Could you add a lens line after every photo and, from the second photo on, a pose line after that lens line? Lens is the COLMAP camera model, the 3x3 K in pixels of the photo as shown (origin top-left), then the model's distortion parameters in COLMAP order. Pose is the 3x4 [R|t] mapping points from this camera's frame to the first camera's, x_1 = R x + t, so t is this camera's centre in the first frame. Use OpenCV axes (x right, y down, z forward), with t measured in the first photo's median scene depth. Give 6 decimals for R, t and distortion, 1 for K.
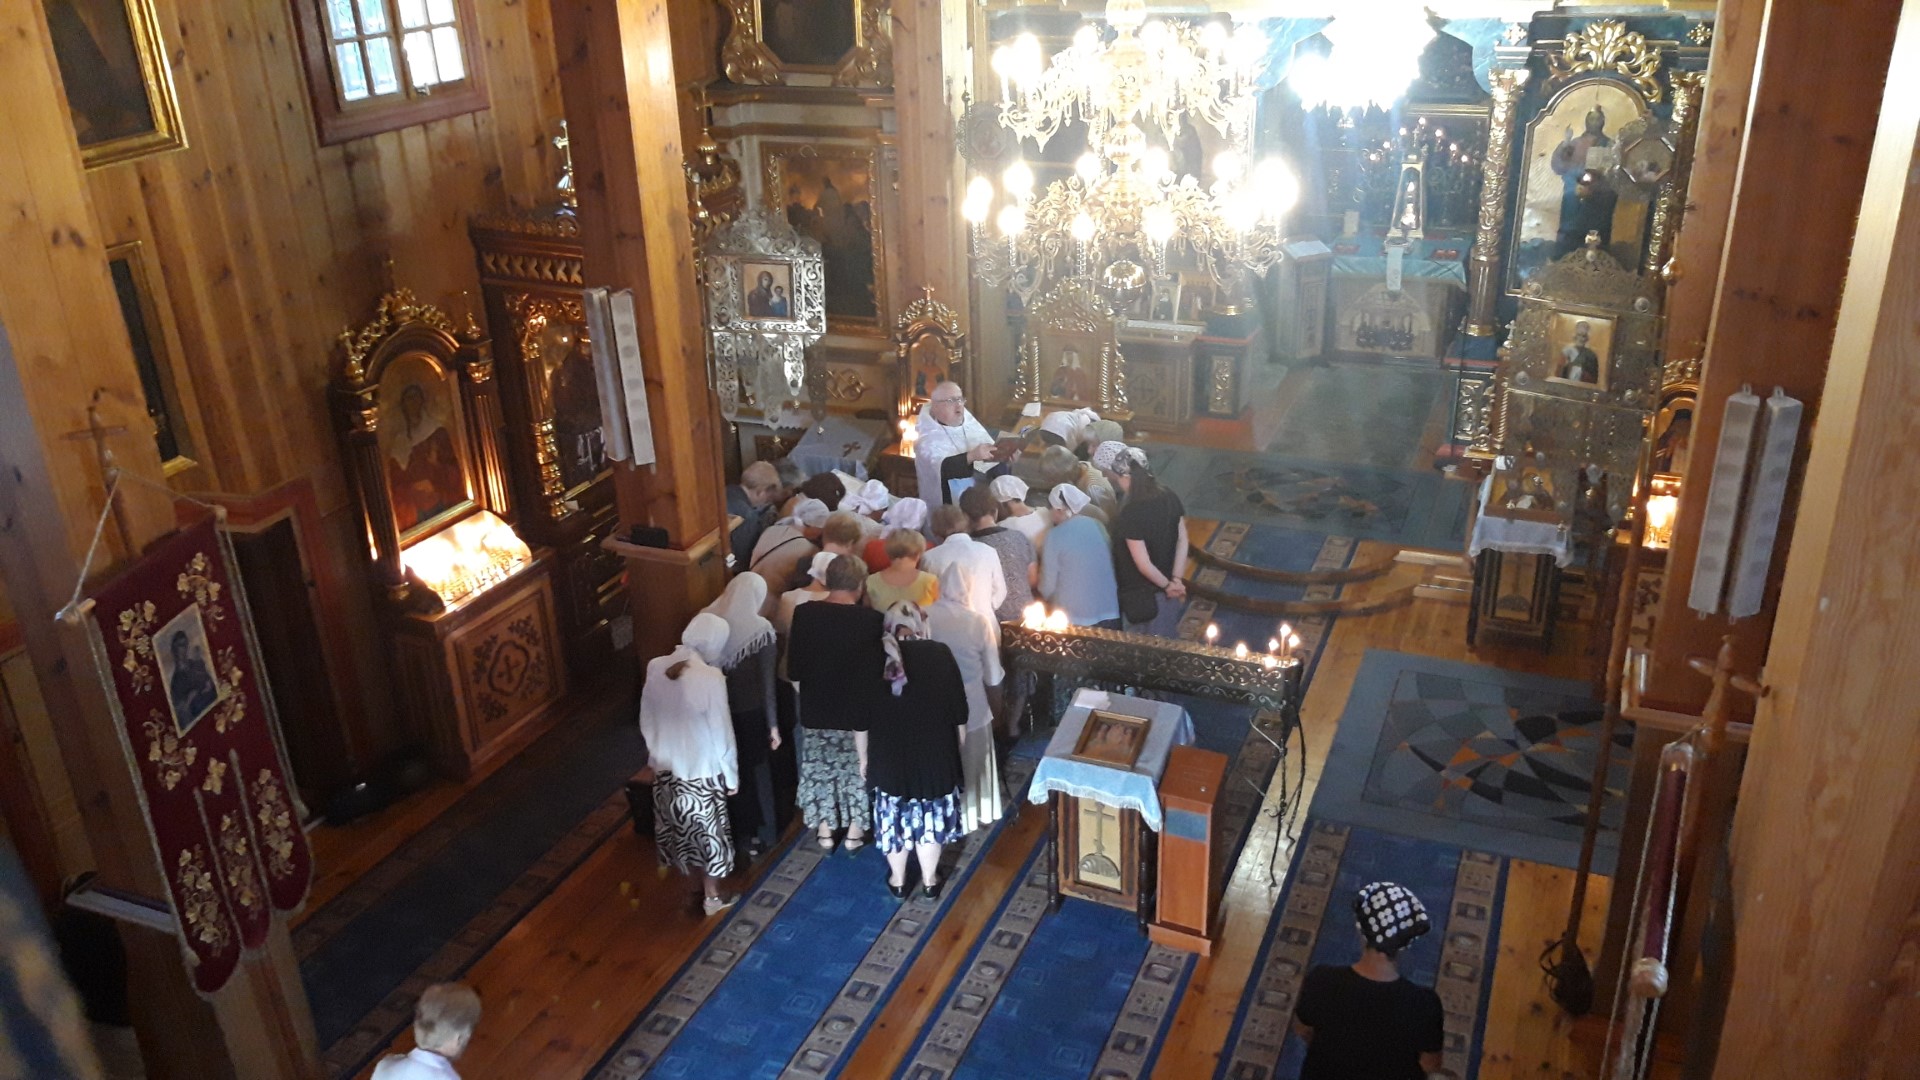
lens RADIAL K [[1478.3, 0, 950.1], [0, 1478.3, 536.8], [0, 0, 1]] dist [0.071139, -0.127175]
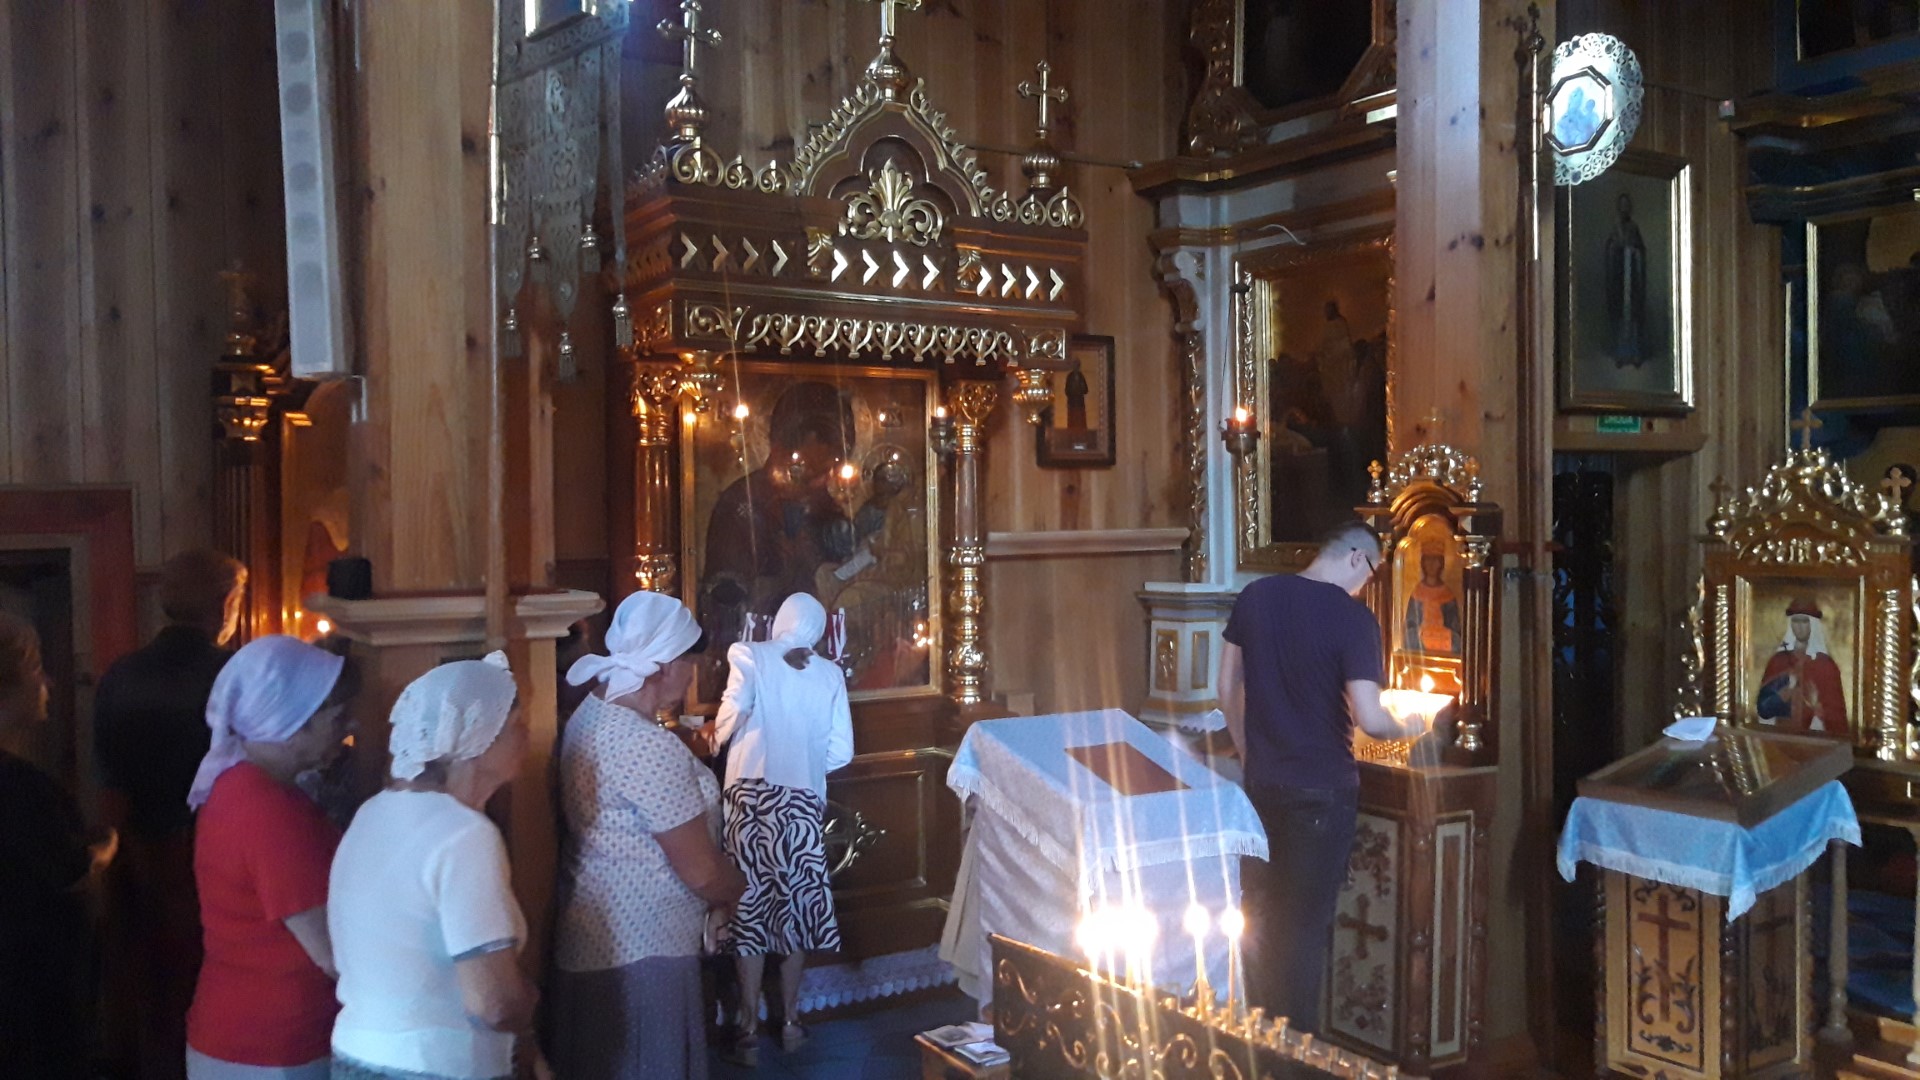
lens RADIAL K [[1478.3, 0, 950.1], [0, 1478.3, 536.8], [0, 0, 1]] dist [0.071139, -0.127175]
pose [[0.815071, 0.032190, -0.578466, 0.191608], [-0.251406, 0.919203, -0.303086, 0.077688], [0.521971, 0.392466, 0.757309, 0.755992]]
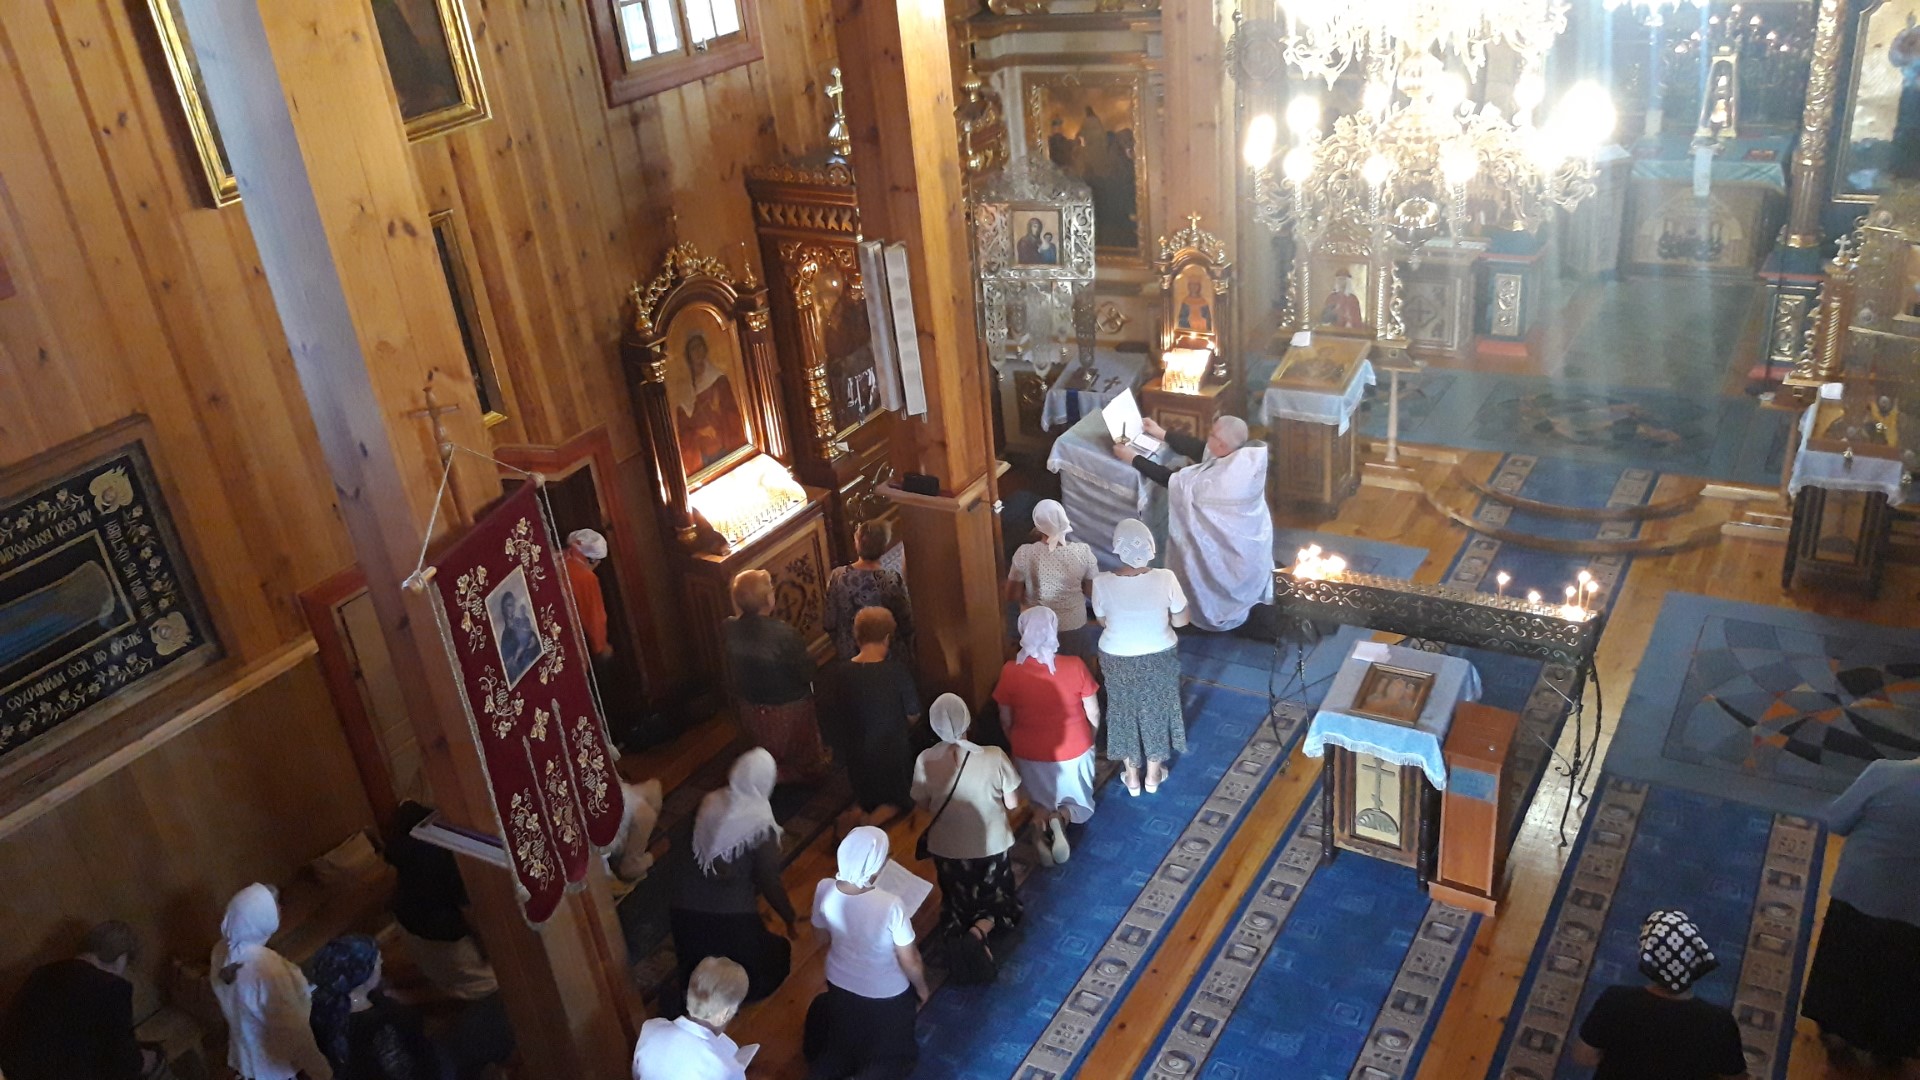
lens RADIAL K [[1478.3, 0, 950.1], [0, 1478.3, 536.8], [0, 0, 1]] dist [0.071139, -0.127175]
pose [[0.986471, 0.004393, -0.163880, -0.016327], [0.005445, 0.998212, 0.059531, -0.023724], [0.163848, -0.059618, 0.984682, 0.000528]]
